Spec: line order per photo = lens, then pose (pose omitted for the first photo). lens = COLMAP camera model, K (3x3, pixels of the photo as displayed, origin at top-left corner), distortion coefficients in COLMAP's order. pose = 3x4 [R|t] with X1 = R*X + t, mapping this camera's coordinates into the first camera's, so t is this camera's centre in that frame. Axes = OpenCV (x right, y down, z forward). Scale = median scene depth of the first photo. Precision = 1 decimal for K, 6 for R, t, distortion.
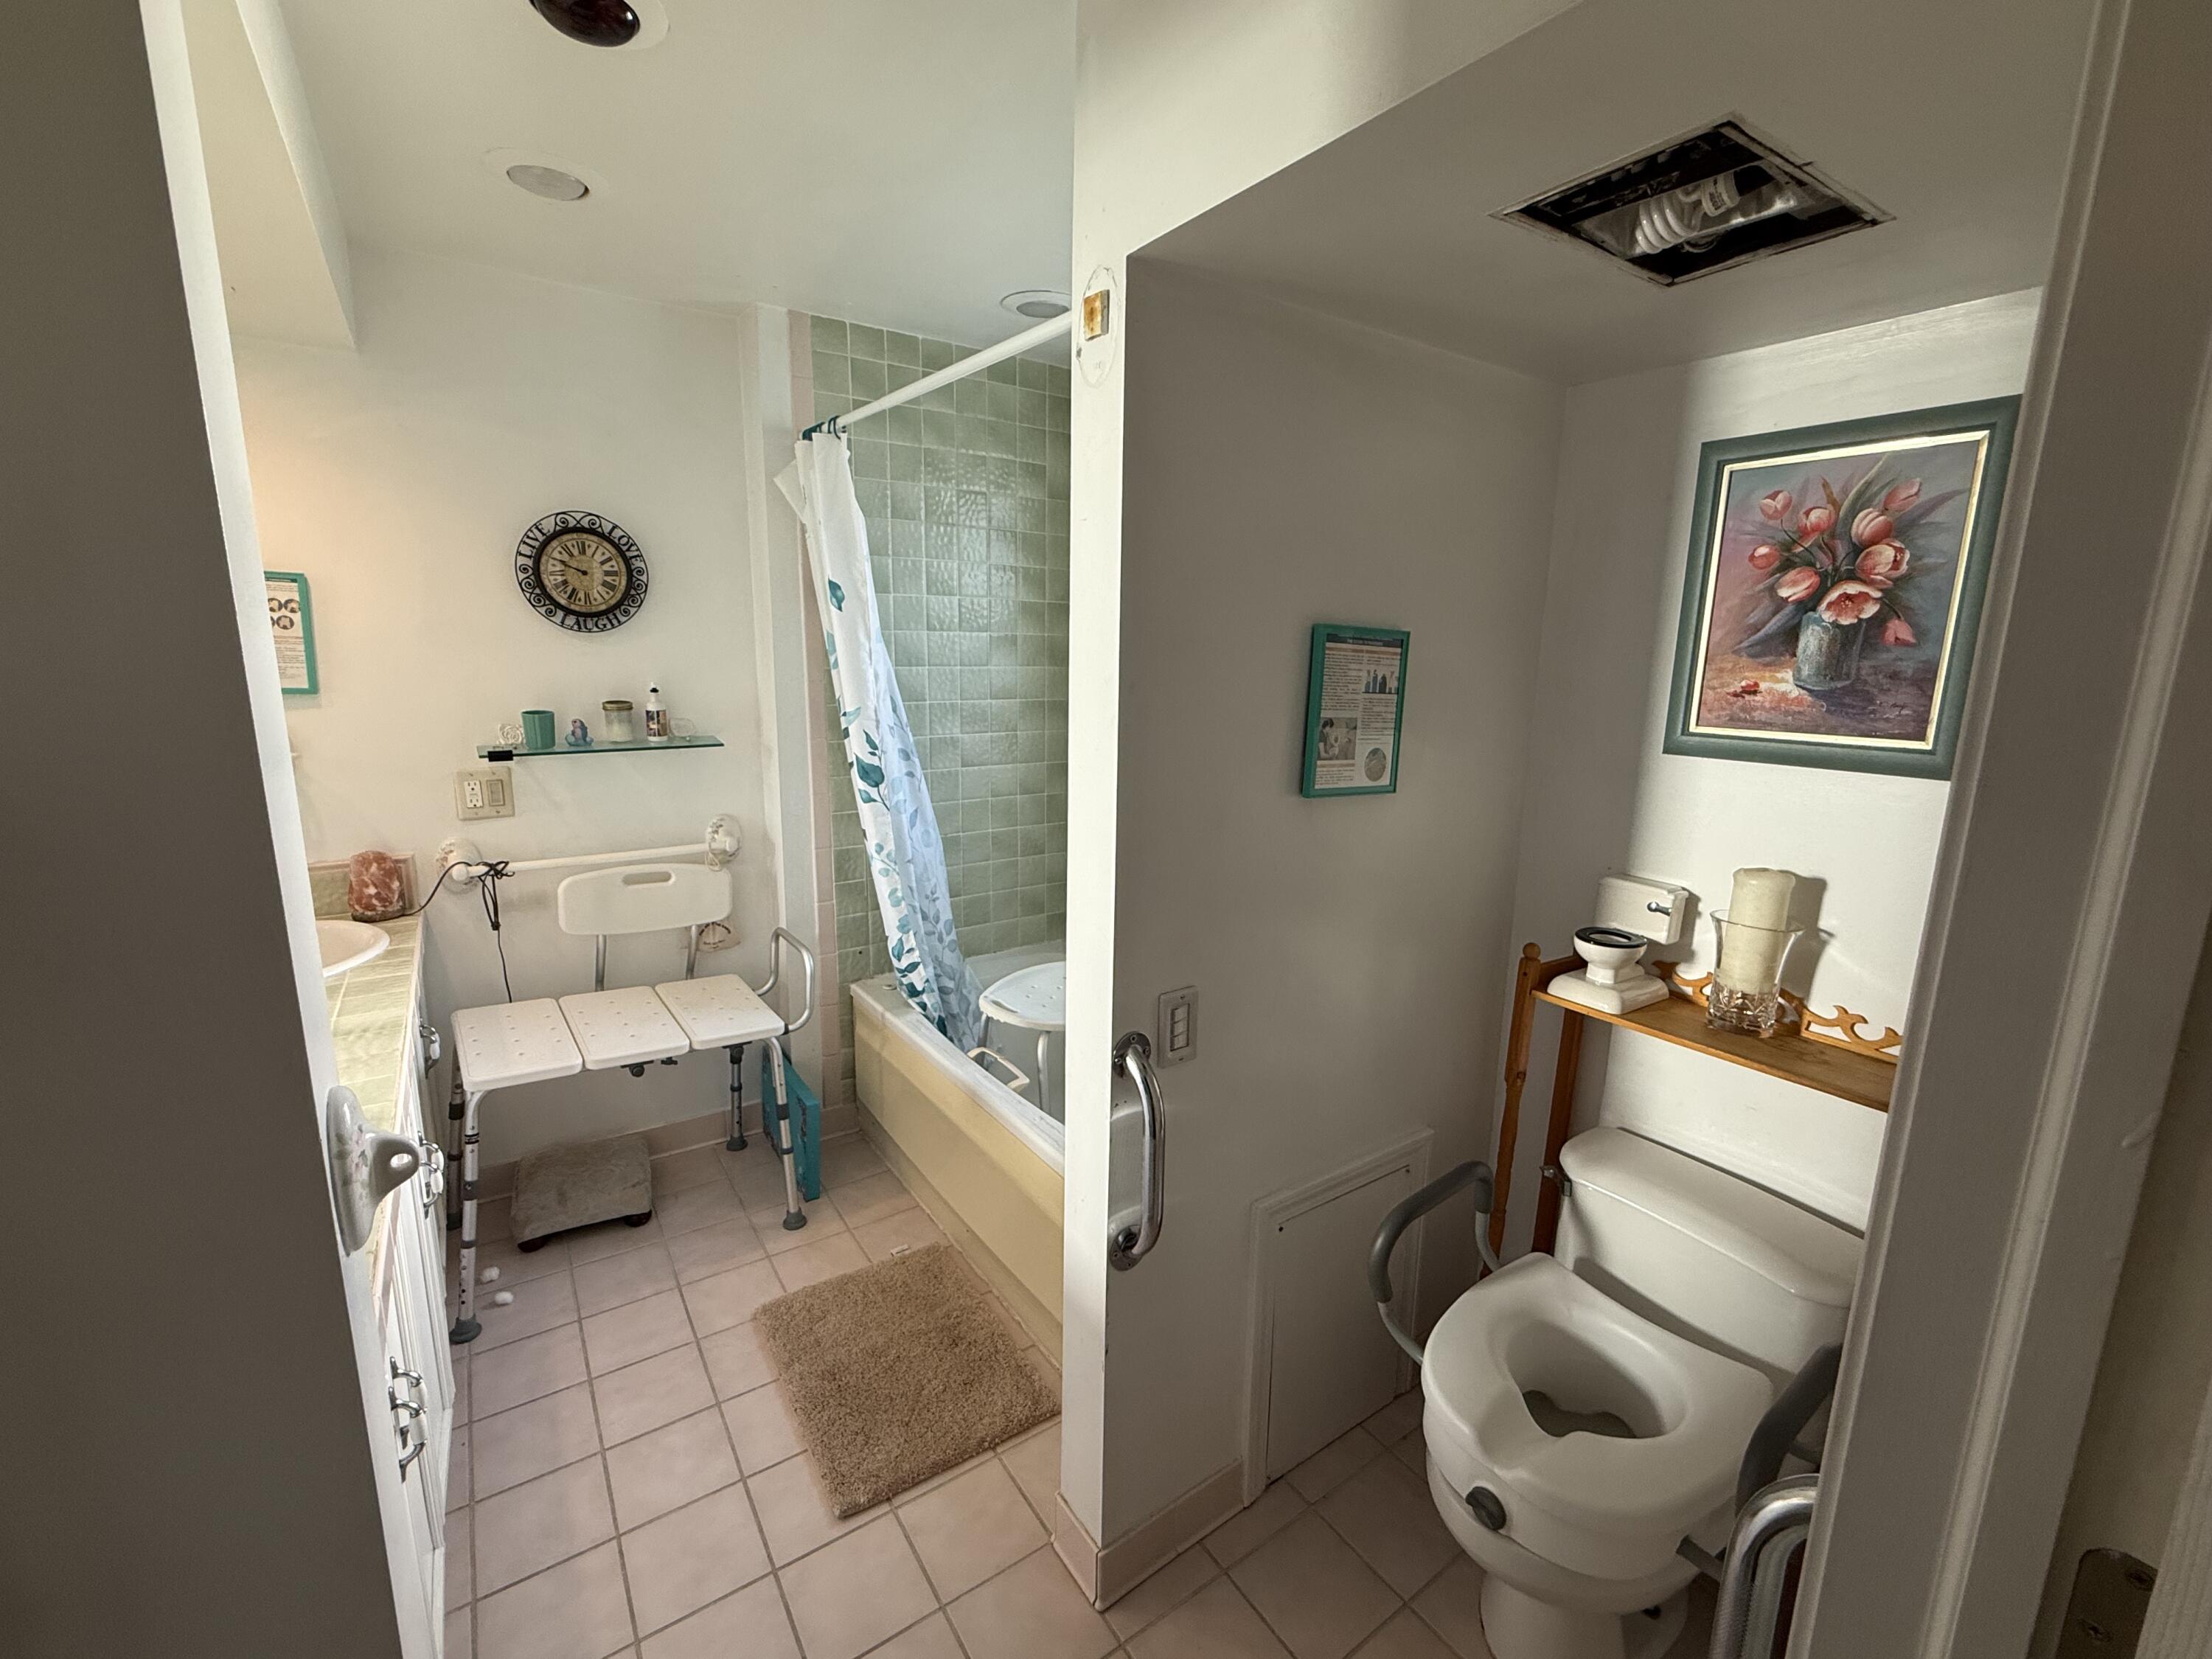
lens RADIAL K [[945.5, 0, 1102.7], [0, 945.5, 830.0], [0, 0, 1]] dist [0.001971, -0.000525]
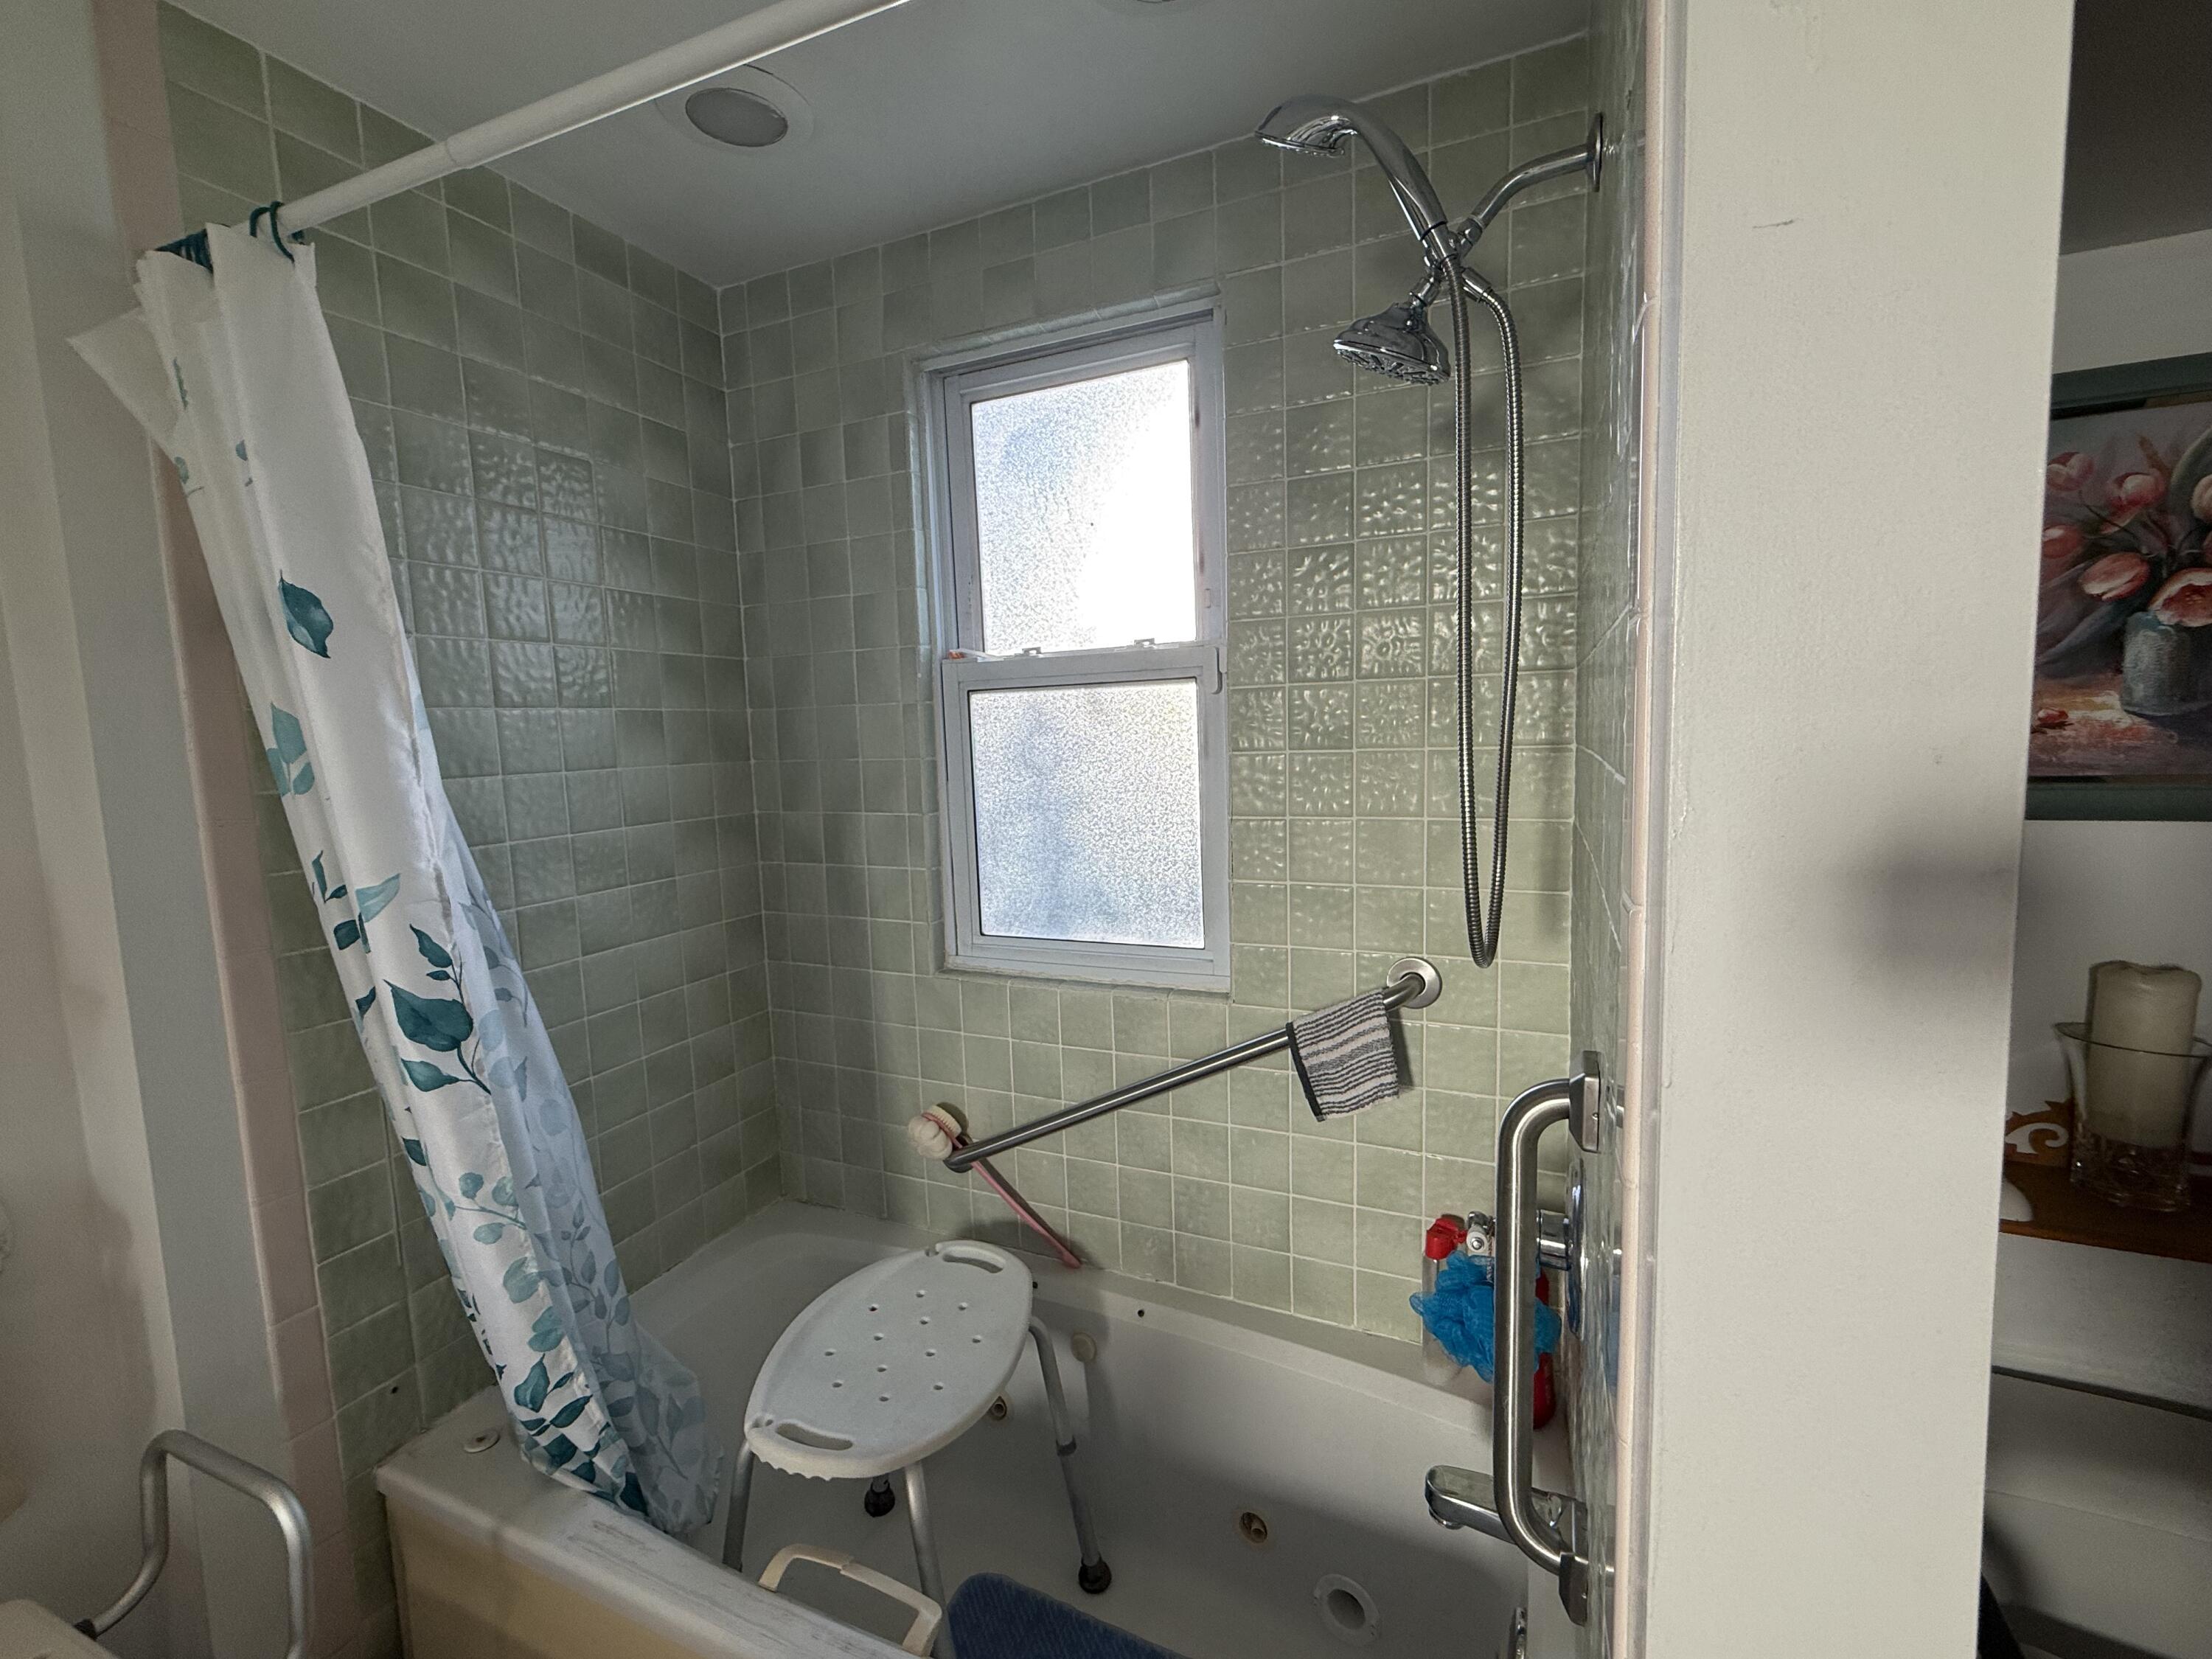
lens RADIAL K [[945.5, 0, 1102.7], [0, 945.5, 830.0], [0, 0, 1]] dist [0.001971, -0.000525]
pose [[0.856016, -0.096540, 0.507856, -0.197201], [0.142171, 0.988489, -0.051732, -0.081792], [-0.497016, 0.116485, 0.859887, 0.461716]]
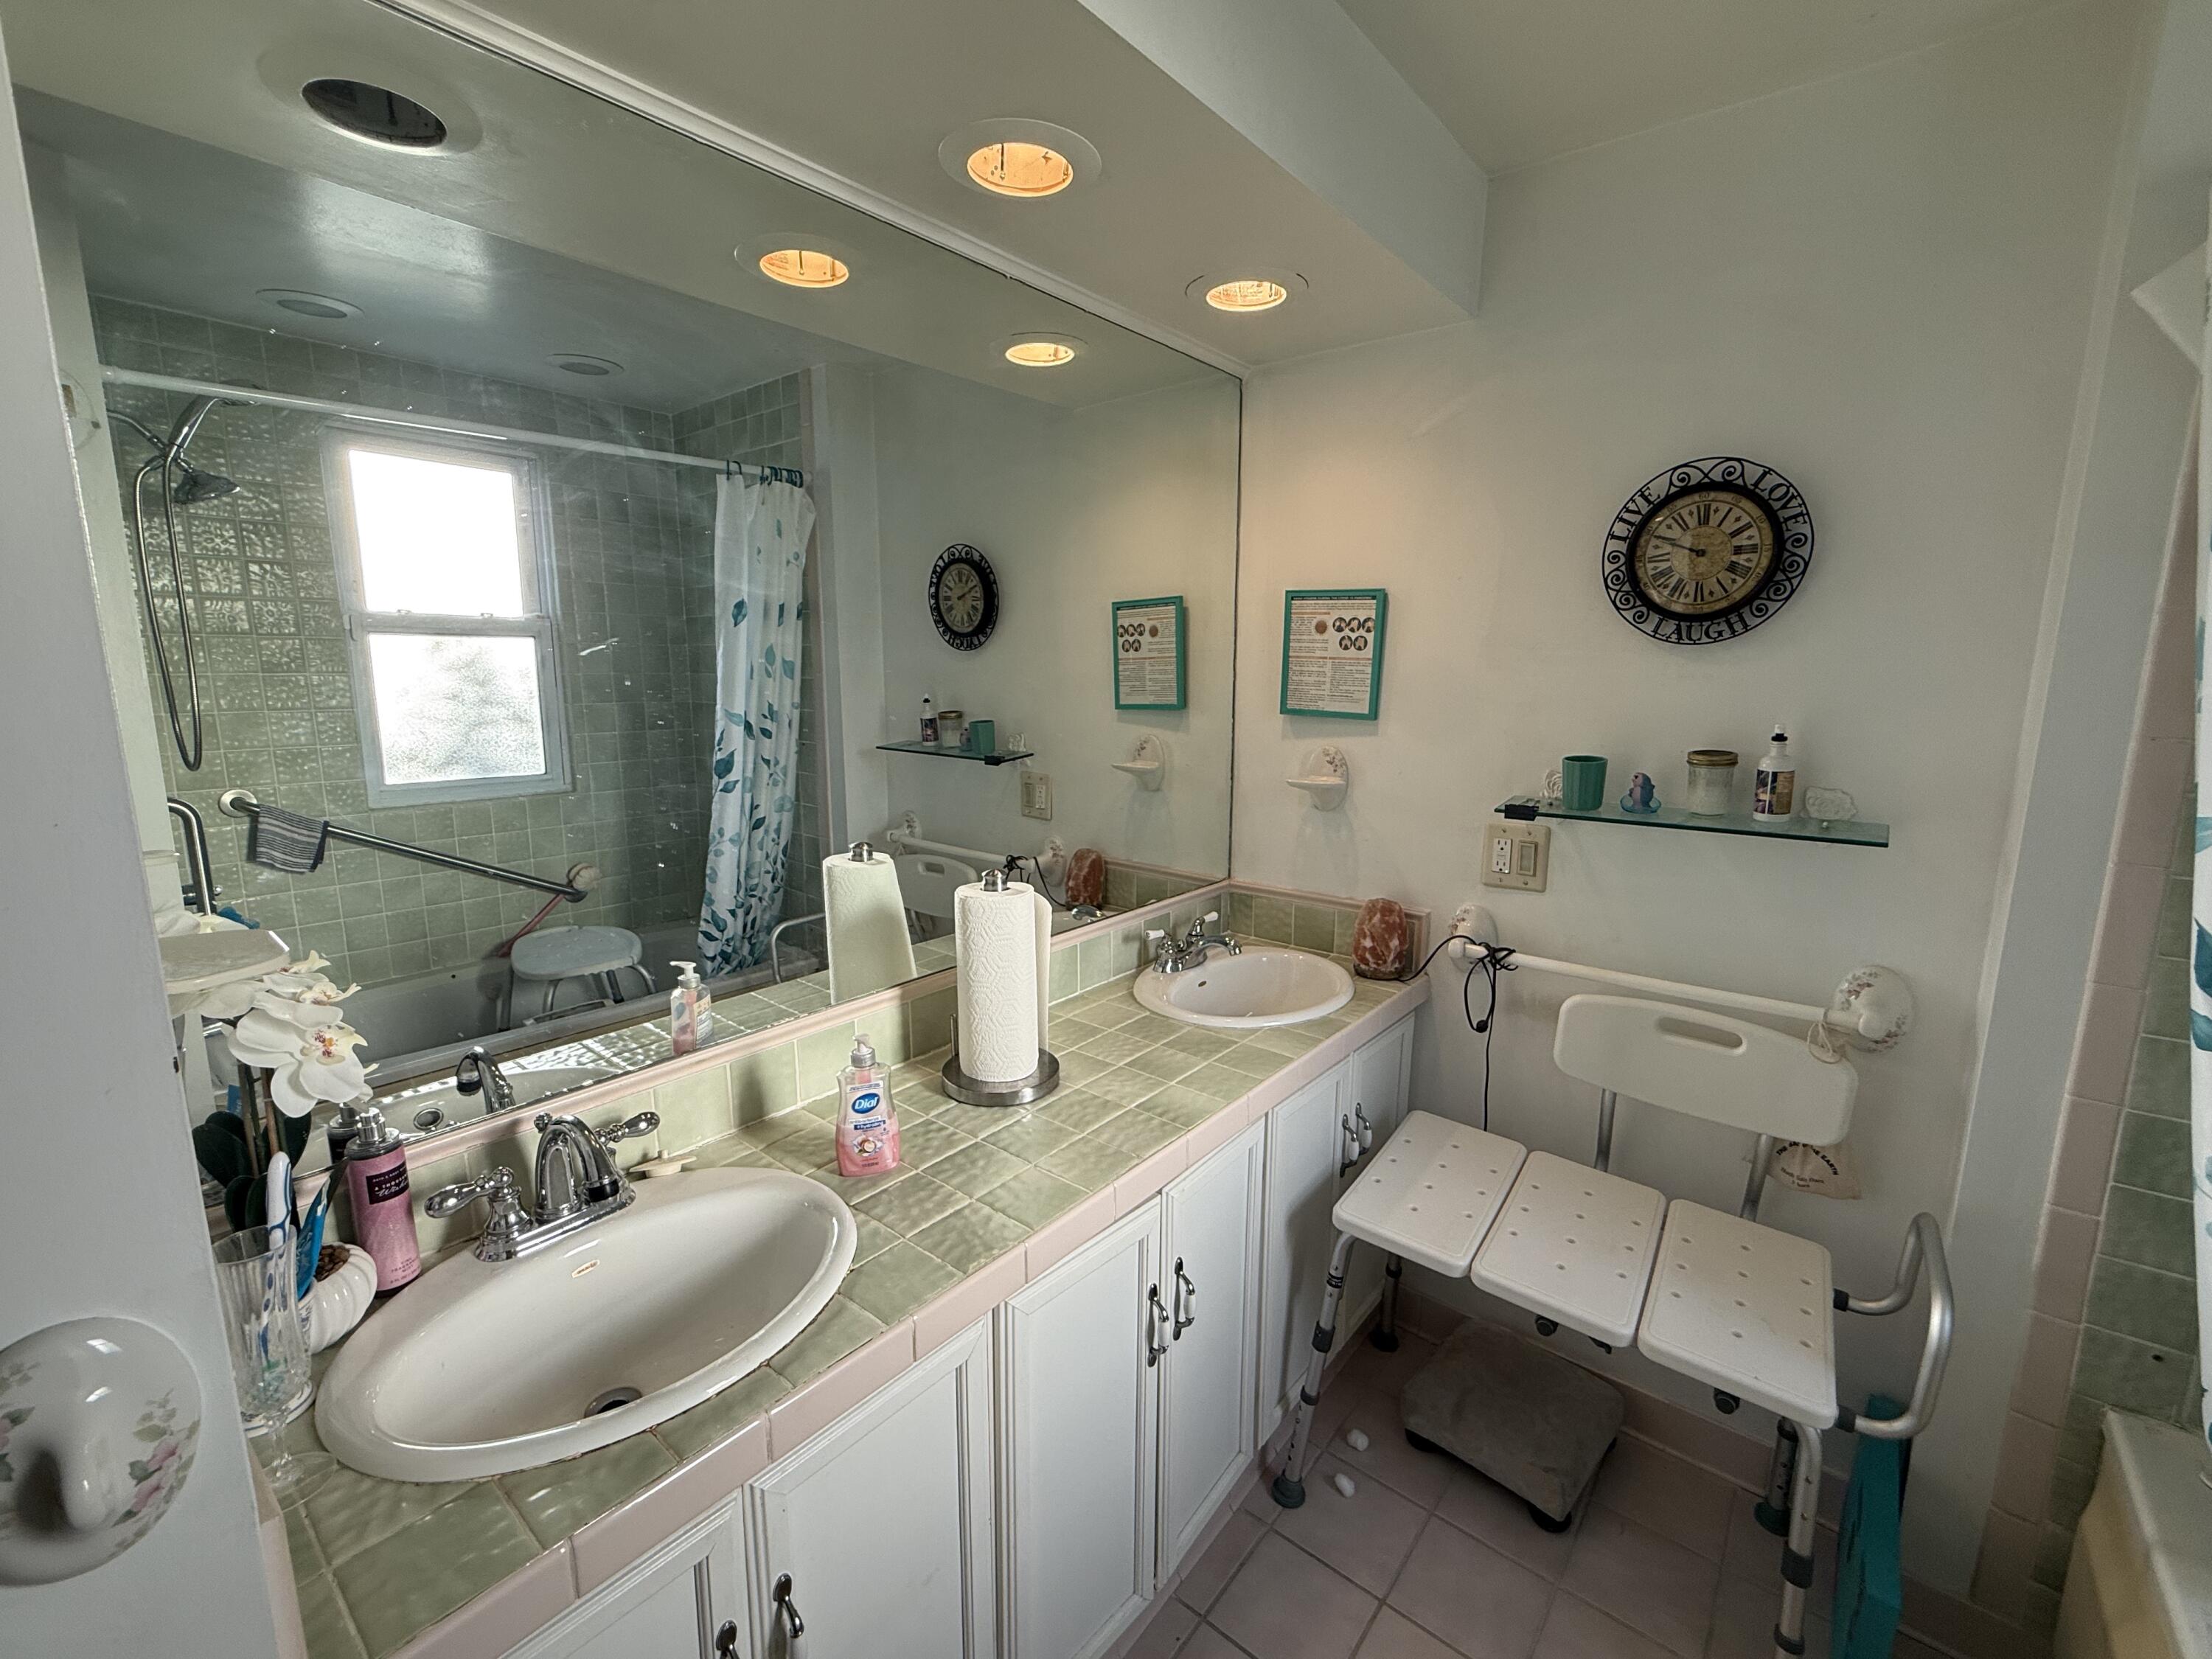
lens RADIAL K [[945.5, 0, 1102.7], [0, 945.5, 830.0], [0, 0, 1]] dist [0.001971, -0.000525]
pose [[0.289064, 0.149270, -0.945601, -0.022850], [-0.185494, 0.977782, 0.097645, -0.072118], [0.939167, 0.147178, 0.310330, 0.434881]]
